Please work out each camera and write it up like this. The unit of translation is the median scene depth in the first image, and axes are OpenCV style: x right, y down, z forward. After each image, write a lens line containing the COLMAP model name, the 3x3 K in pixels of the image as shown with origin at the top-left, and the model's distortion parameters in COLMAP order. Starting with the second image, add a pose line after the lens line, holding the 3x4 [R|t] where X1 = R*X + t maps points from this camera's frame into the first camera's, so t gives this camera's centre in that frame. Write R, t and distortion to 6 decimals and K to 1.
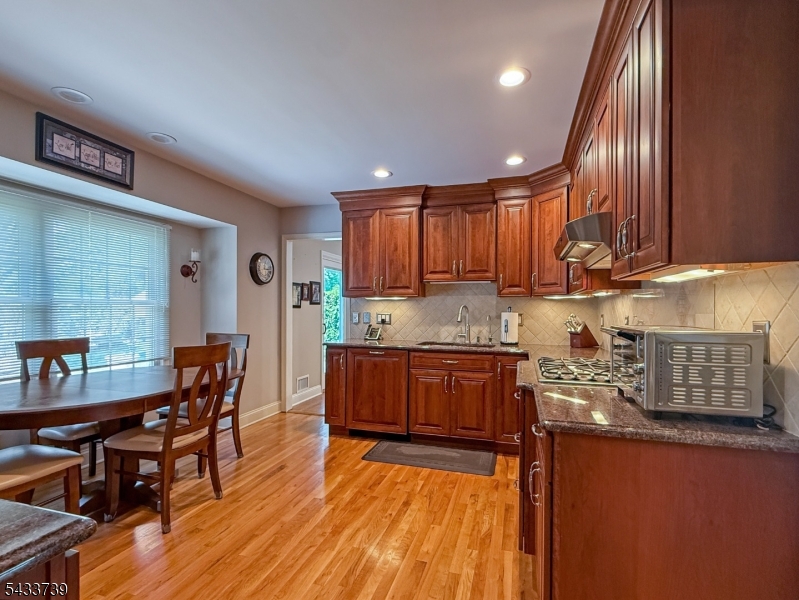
lens RADIAL K [[371.4, 0, 399.4], [0, 371.4, 308.7], [0, 0, 1]] dist [-0.003487, -0.001059]
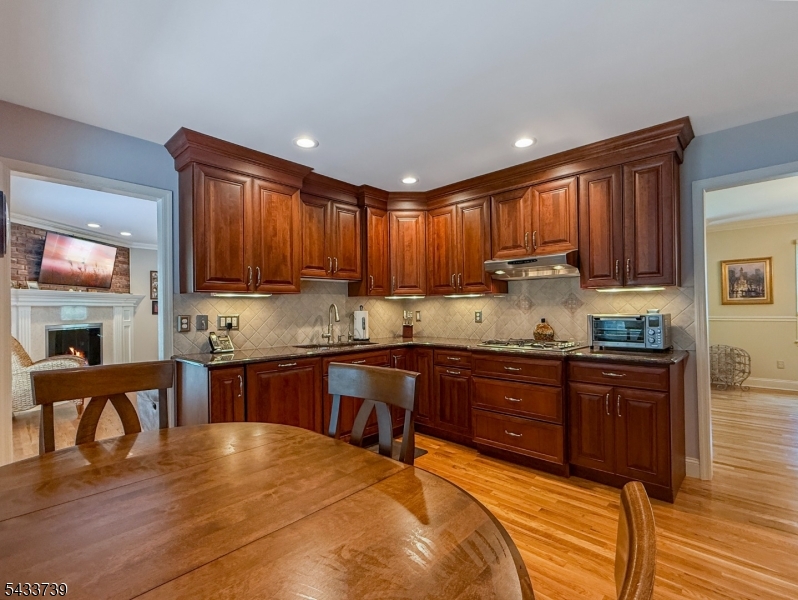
lens RADIAL K [[375.1, 0, 397.0], [0, 375.1, 303.3], [0, 0, 1]] dist [0.000567, -0.001371]
pose [[0.460801, 0.003118, 0.887498, -0.611148], [0.012700, 0.999868, -0.010107, 0.000302], [-0.887413, 0.015929, 0.460701, 0.400845]]
